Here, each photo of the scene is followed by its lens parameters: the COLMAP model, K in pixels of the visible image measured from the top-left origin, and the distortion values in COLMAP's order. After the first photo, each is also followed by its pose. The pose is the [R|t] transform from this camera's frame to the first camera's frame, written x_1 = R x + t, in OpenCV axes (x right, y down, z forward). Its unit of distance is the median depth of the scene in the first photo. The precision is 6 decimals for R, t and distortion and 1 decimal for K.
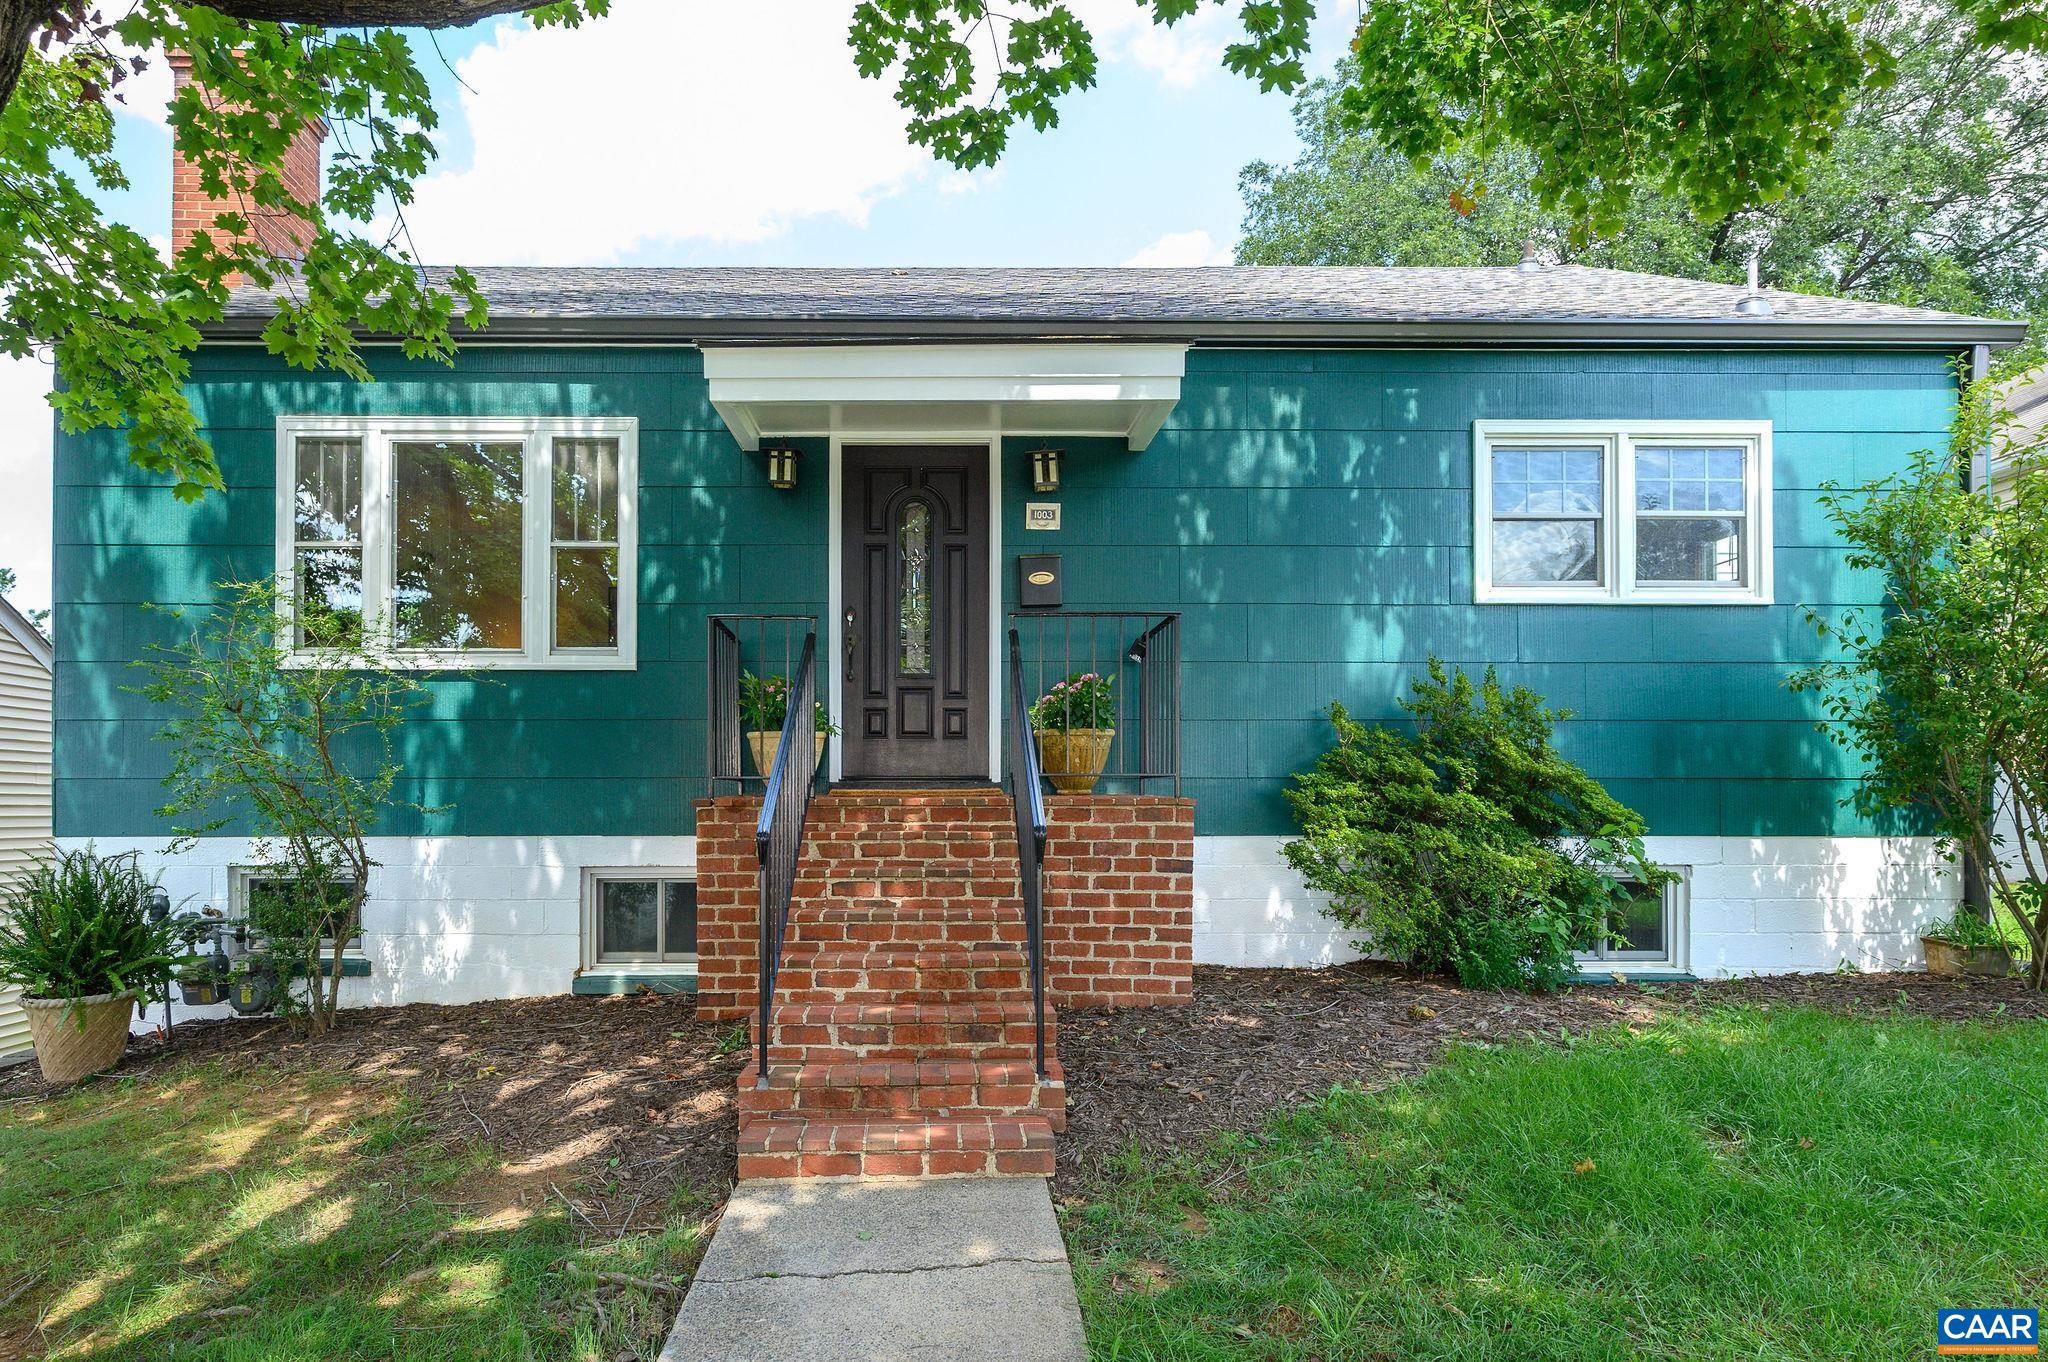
lens RADIAL K [[1297.2, 0, 1024.0], [0, 1297.2, 681.0], [0, 0, 1]] dist [0.000823, 0.000330]
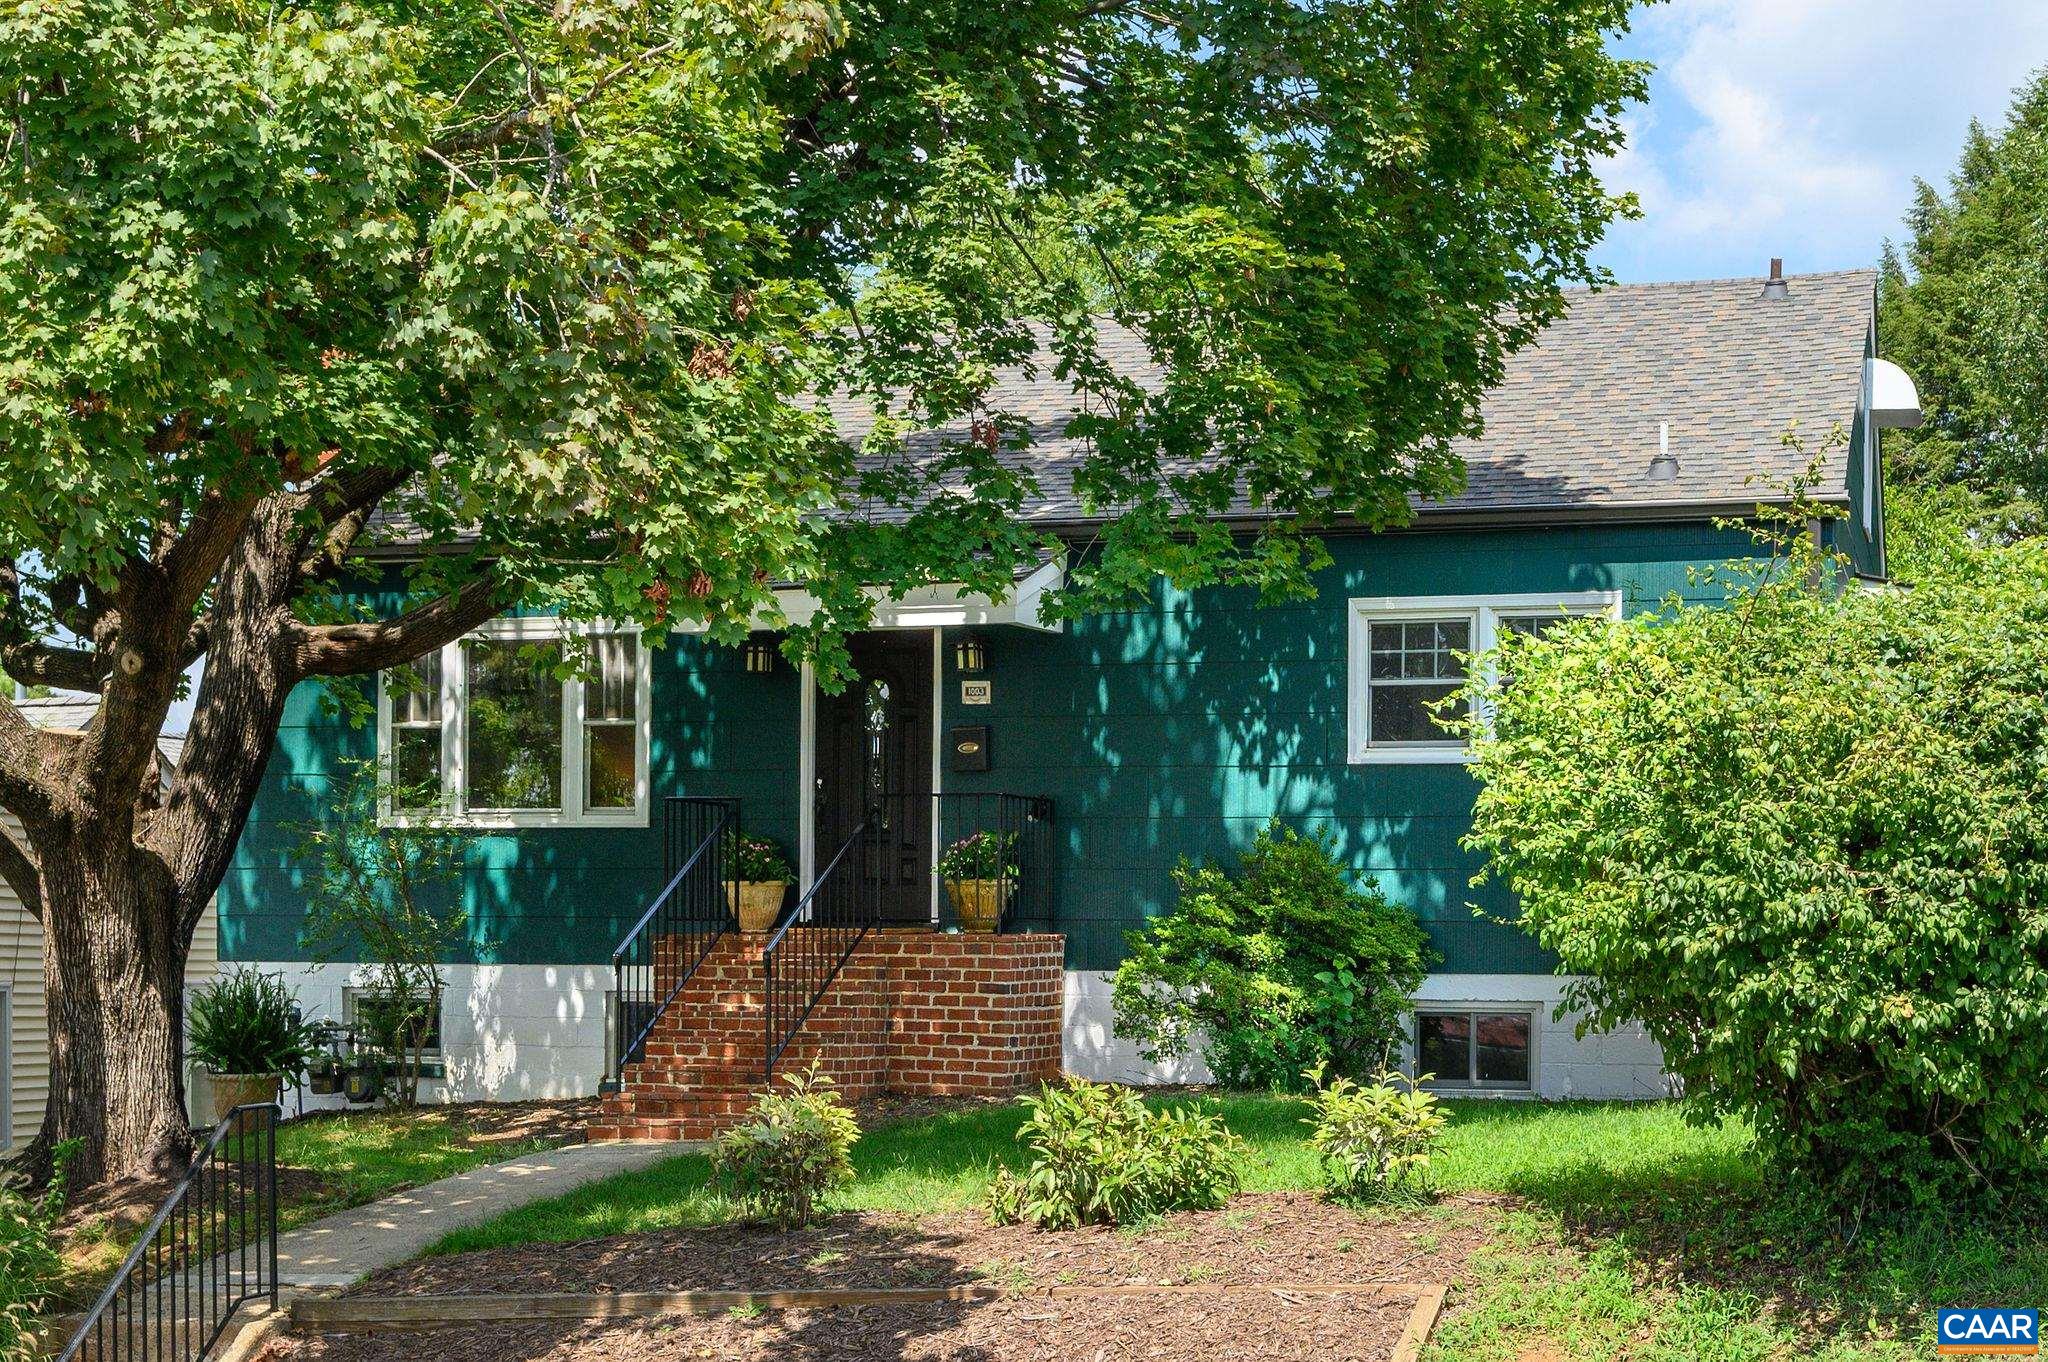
lens RADIAL K [[1874.0, 0, 1024.0], [0, 1874.0, 681.0], [0, 0, 1]] dist [-0.028011, 0.010954]
pose [[0.978901, -0.021697, -0.203182, 0.418787], [0.012232, 0.998786, -0.047725, -0.059861], [0.203971, 0.044233, 0.977977, -0.665783]]
